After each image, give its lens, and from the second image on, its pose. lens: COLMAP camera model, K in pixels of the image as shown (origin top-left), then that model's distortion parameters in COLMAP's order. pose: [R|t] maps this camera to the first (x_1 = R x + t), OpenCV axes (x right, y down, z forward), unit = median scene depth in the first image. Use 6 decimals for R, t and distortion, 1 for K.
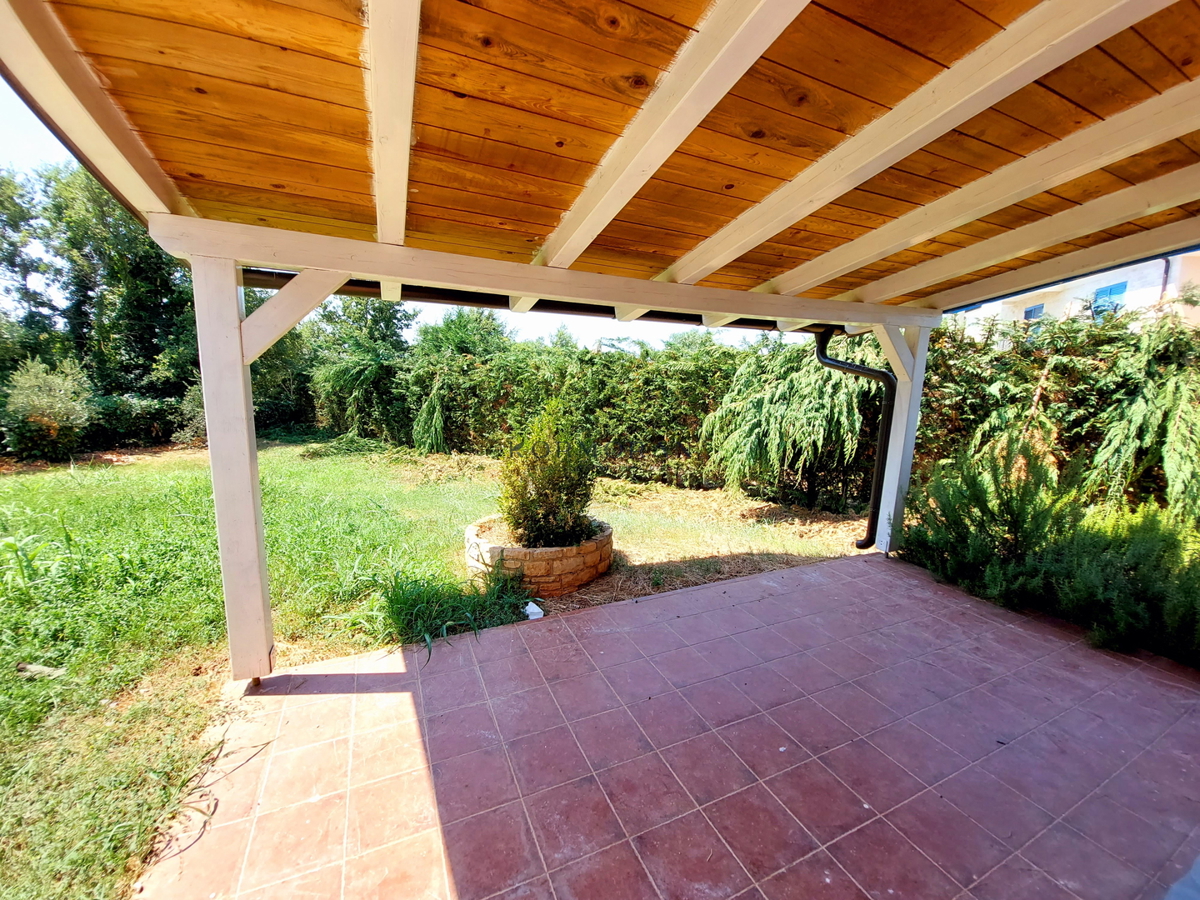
lens RADIAL K [[479.5, 0, 596.3], [0, 479.5, 449.7], [0, 0, 1]] dist [0.022136, -0.017654]
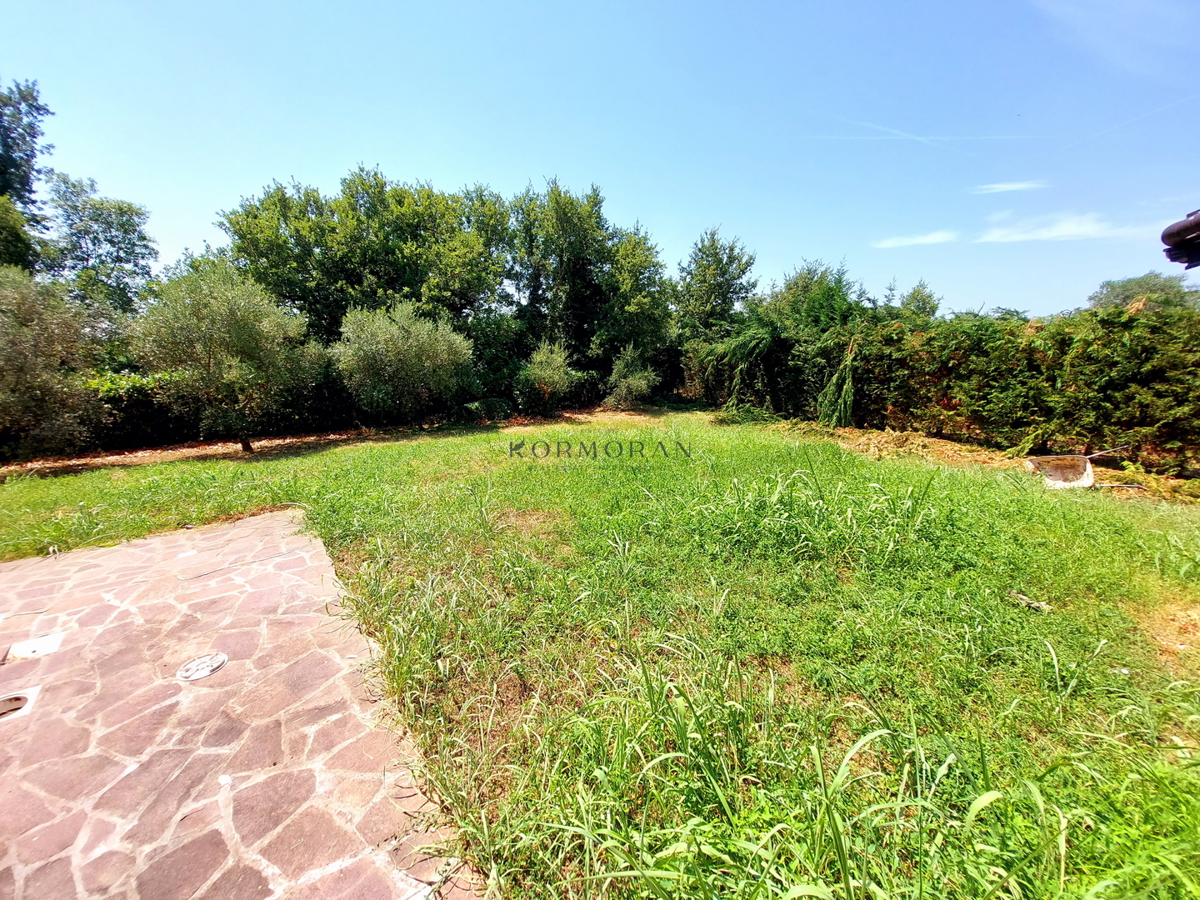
lens RADIAL K [[479.5, 0, 596.3], [0, 479.5, 449.7], [0, 0, 1]] dist [0.022136, -0.017654]
pose [[0.851772, 0.083774, -0.517172, -0.249846], [-0.053256, 0.995865, 0.073603, 0.008845], [0.521199, -0.035150, 0.852711, -0.106787]]
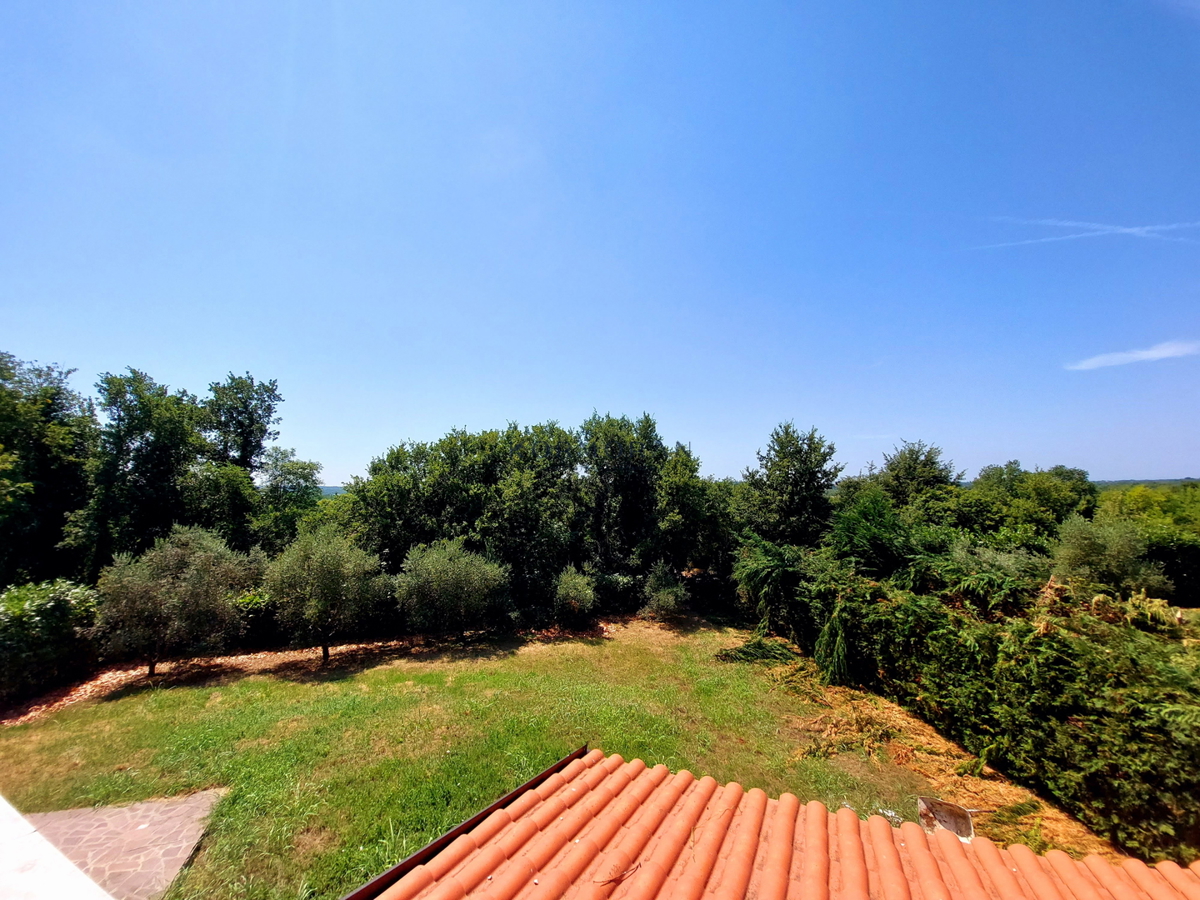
lens RADIAL K [[479.5, 0, 596.3], [0, 479.5, 449.7], [0, 0, 1]] dist [0.022136, -0.017654]
pose [[0.663263, -0.102636, -0.741315, 0.091184], [-0.080784, 0.974945, -0.207261, -0.201487], [0.744013, 0.197355, 0.638354, -0.030656]]
